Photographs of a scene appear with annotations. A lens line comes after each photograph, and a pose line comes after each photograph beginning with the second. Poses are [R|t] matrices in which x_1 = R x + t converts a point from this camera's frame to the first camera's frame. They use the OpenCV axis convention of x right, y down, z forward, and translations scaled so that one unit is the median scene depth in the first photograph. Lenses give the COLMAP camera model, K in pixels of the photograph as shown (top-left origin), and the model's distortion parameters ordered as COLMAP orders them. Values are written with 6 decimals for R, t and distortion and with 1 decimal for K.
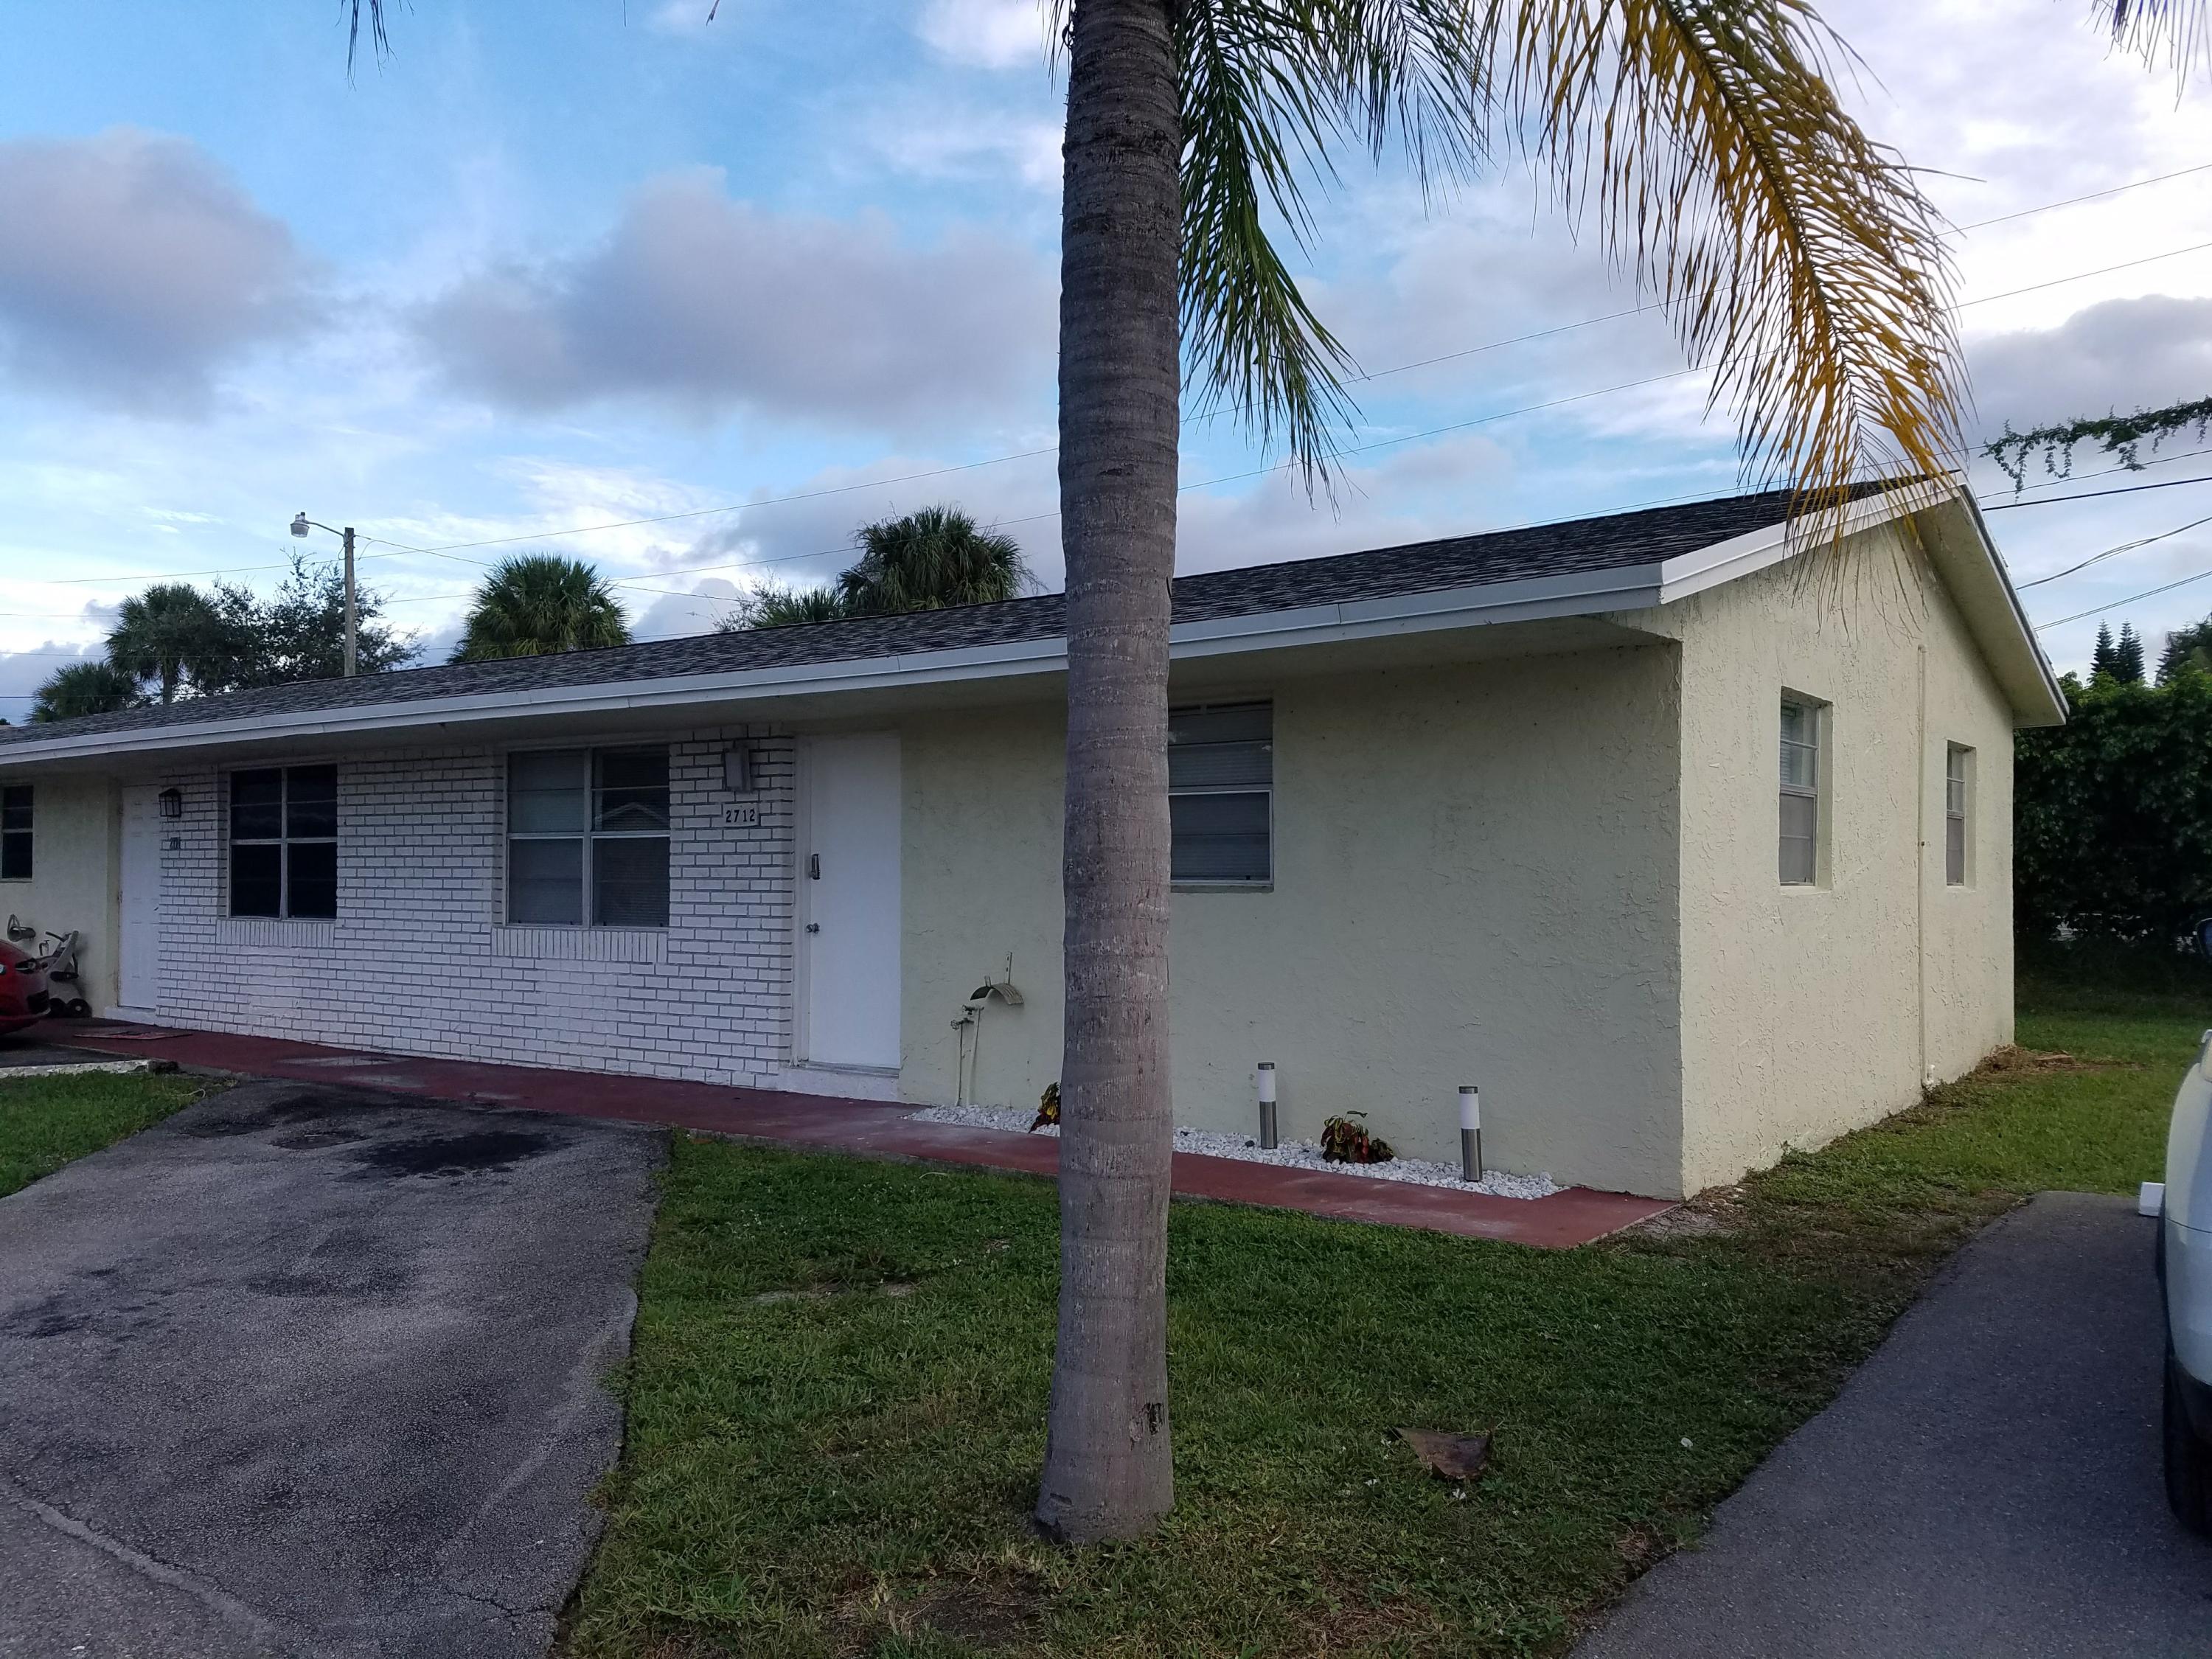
lens RADIAL K [[1692.3, 0, 1111.2], [0, 1692.3, 872.7], [0, 0, 1]] dist [0.221140, -0.395068]
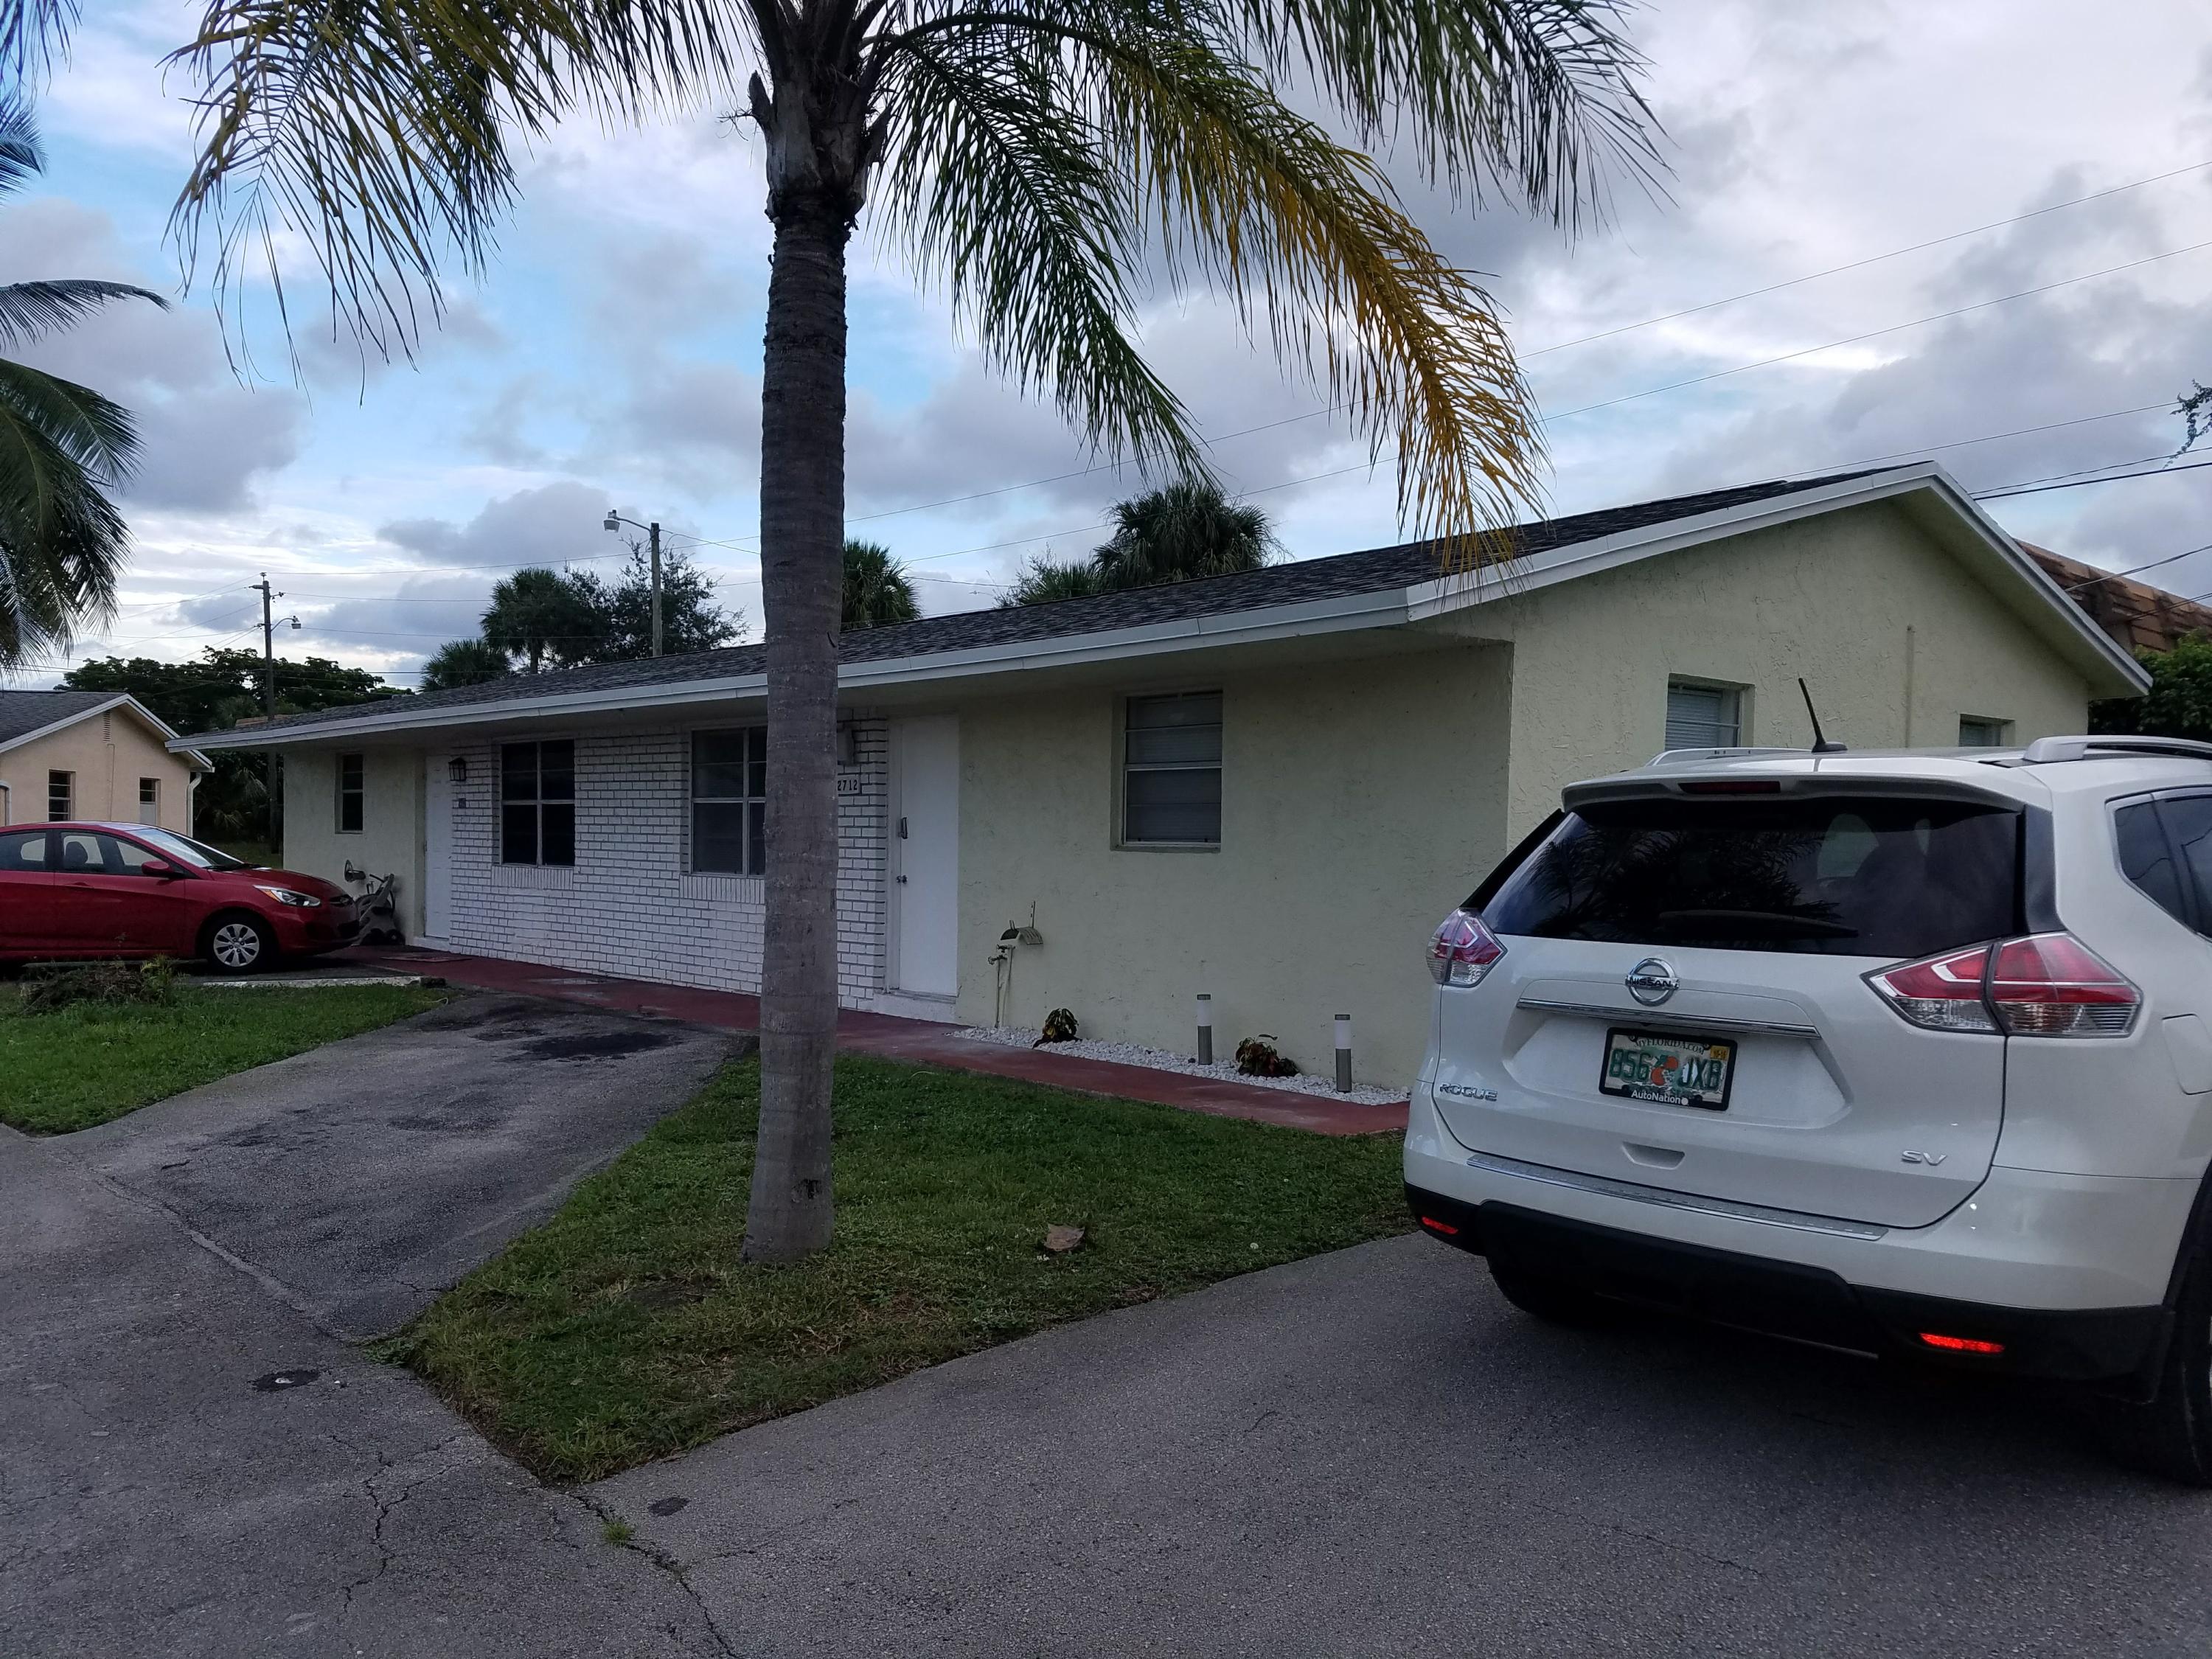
lens RADIAL K [[1701.6, 0, 1101.8], [0, 1701.6, 907.3], [0, 0, 1]] dist [0.222321, -0.307672]
pose [[0.979926, 0.017777, -0.198568, 0.171233], [-0.009468, 0.999042, 0.042716, -0.000354], [0.199137, -0.039978, 0.979156, -0.128618]]
